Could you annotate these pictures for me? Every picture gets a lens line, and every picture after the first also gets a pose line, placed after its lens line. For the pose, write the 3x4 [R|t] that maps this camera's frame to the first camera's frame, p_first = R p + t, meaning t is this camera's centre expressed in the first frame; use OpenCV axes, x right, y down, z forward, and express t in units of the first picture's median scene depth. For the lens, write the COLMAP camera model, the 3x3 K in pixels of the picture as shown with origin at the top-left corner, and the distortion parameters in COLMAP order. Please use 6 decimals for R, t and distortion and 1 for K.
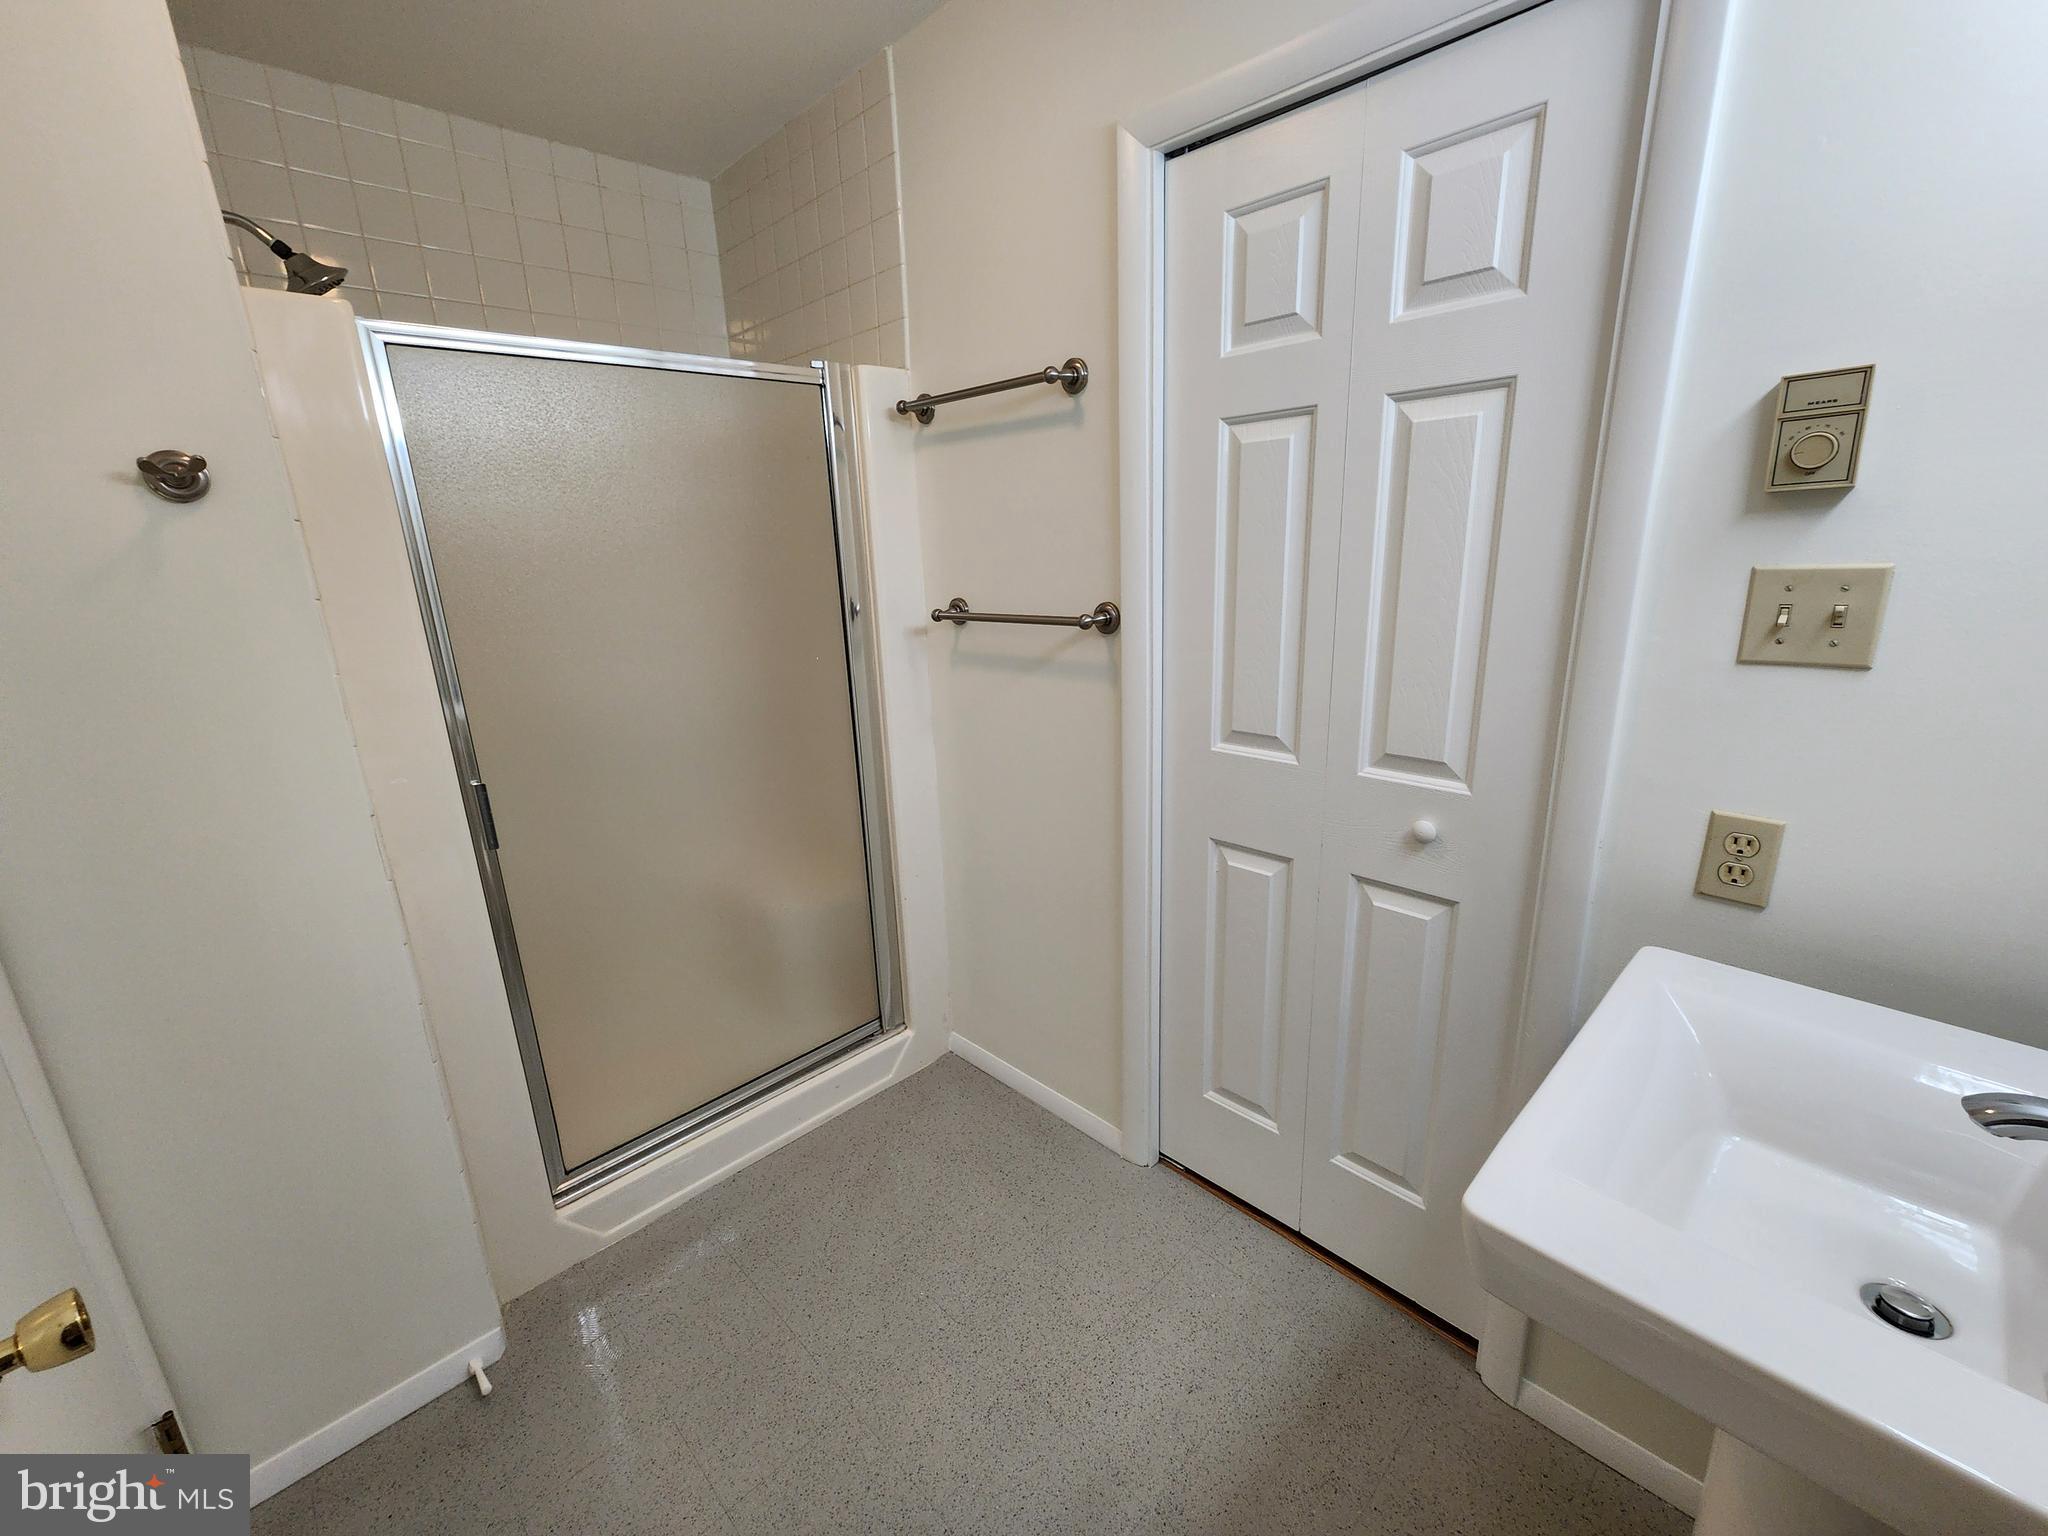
lens RADIAL K [[843.6, 0, 1014.8], [0, 843.6, 773.4], [0, 0, 1]] dist [0.001141, 0.000263]
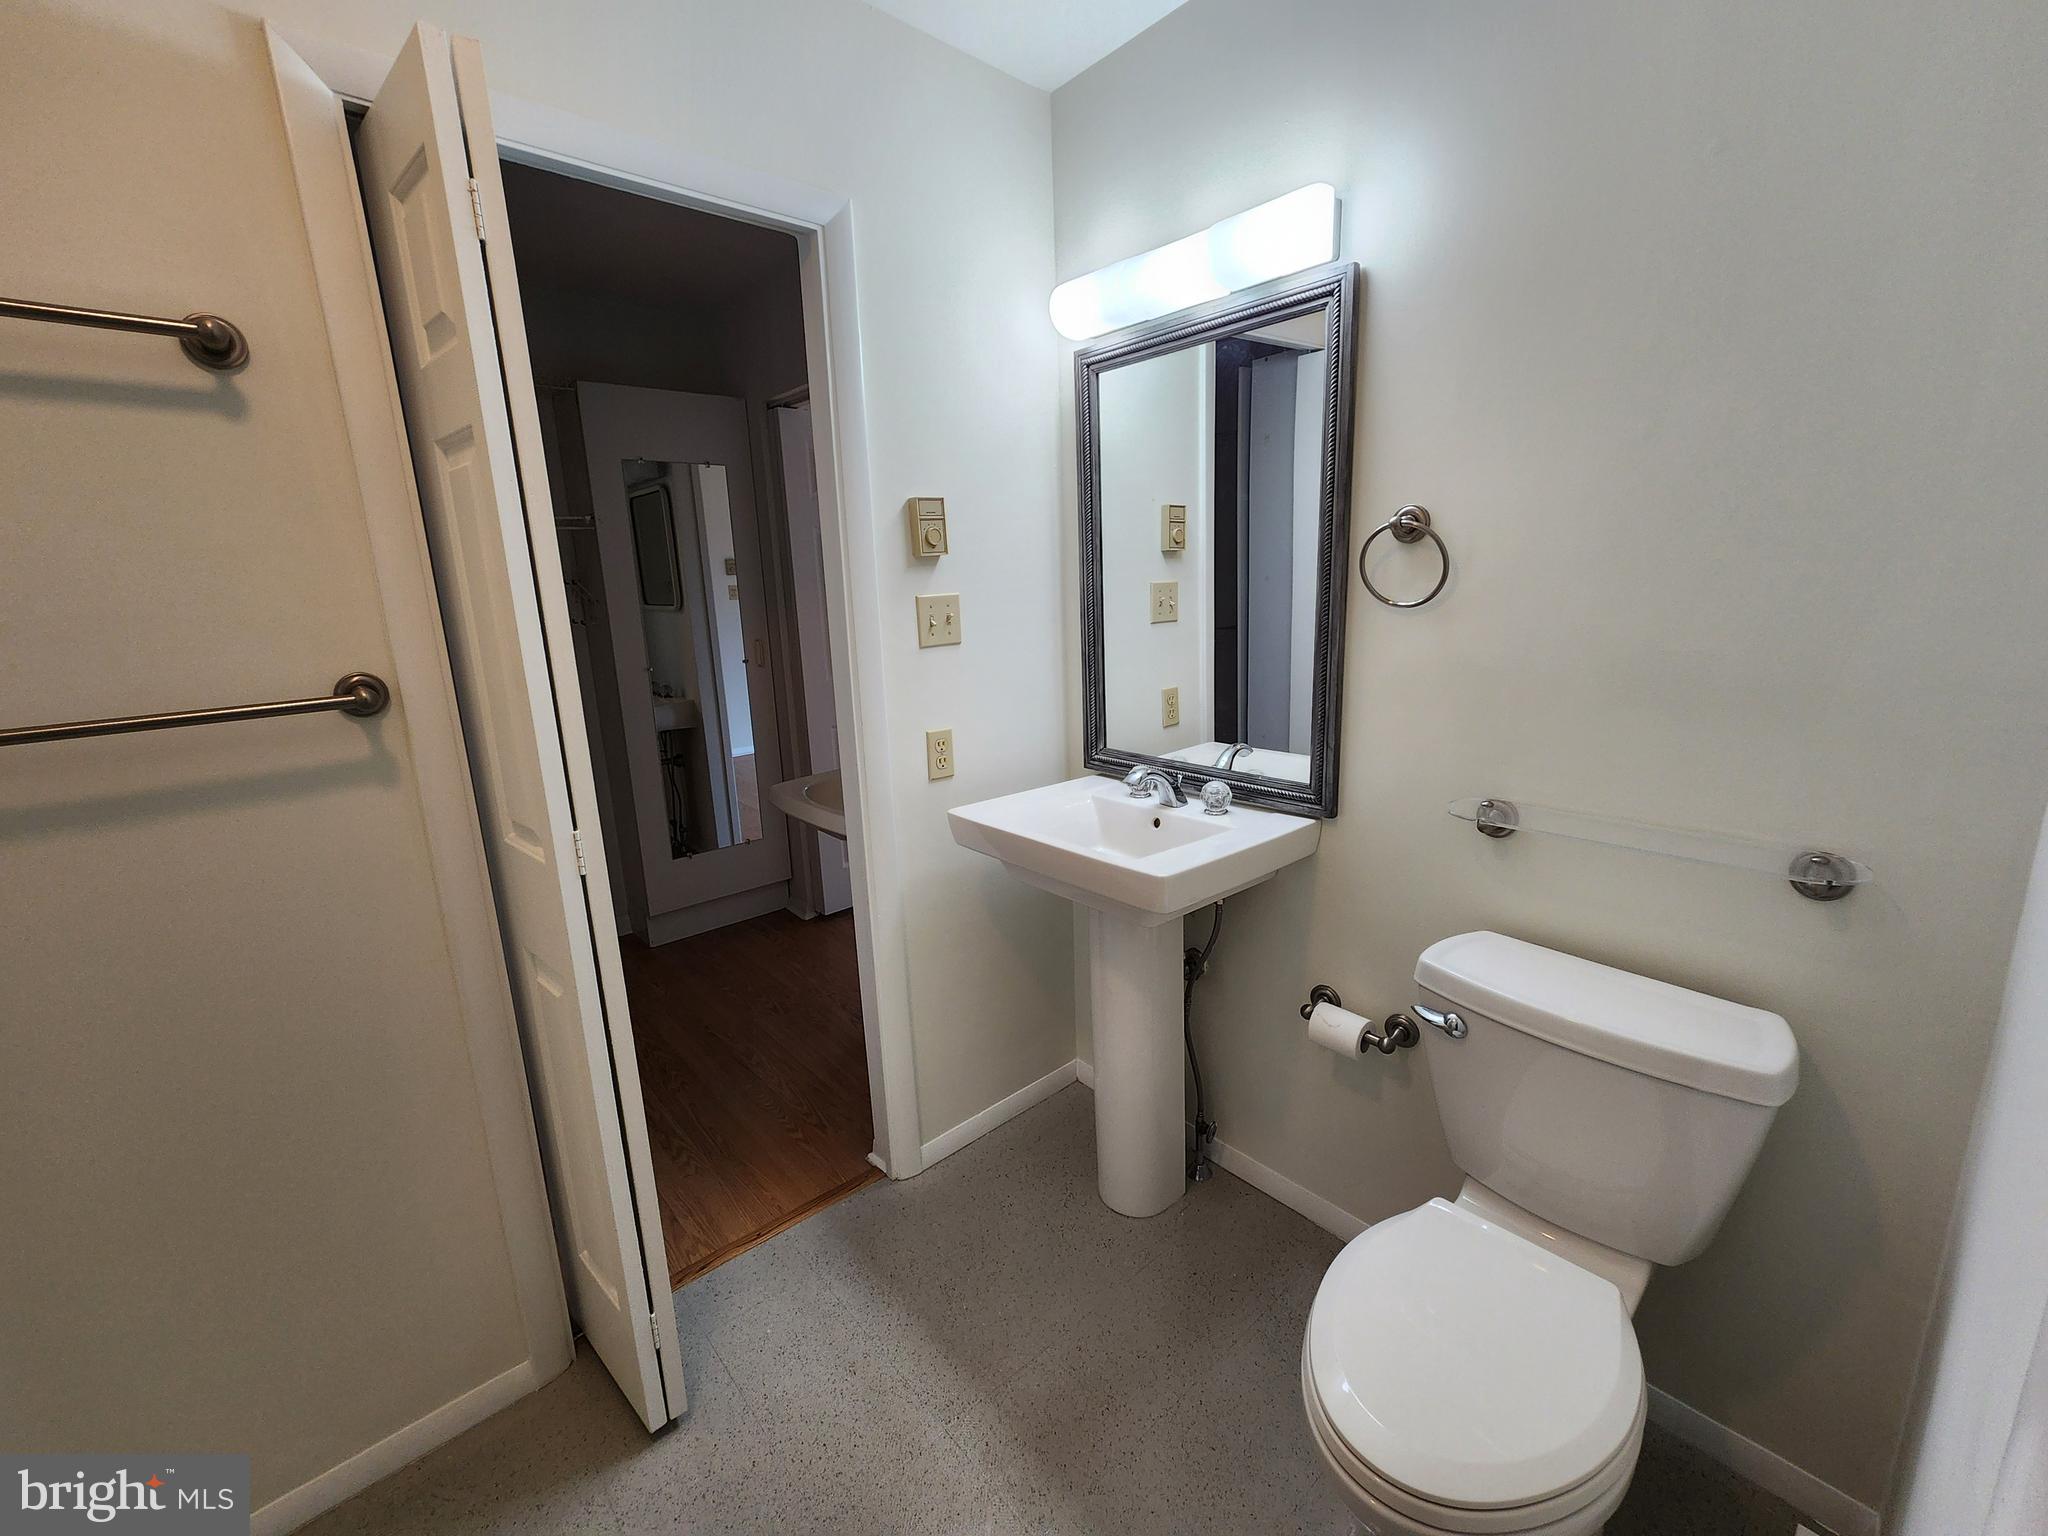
lens RADIAL K [[843.6, 0, 1014.8], [0, 843.6, 773.4], [0, 0, 1]] dist [0.001141, 0.000263]
pose [[0.047151, -0.187999, 0.981037, -0.974717], [0.306012, 0.937625, 0.164972, -0.115637], [-0.950859, 0.292431, 0.101740, 0.700646]]
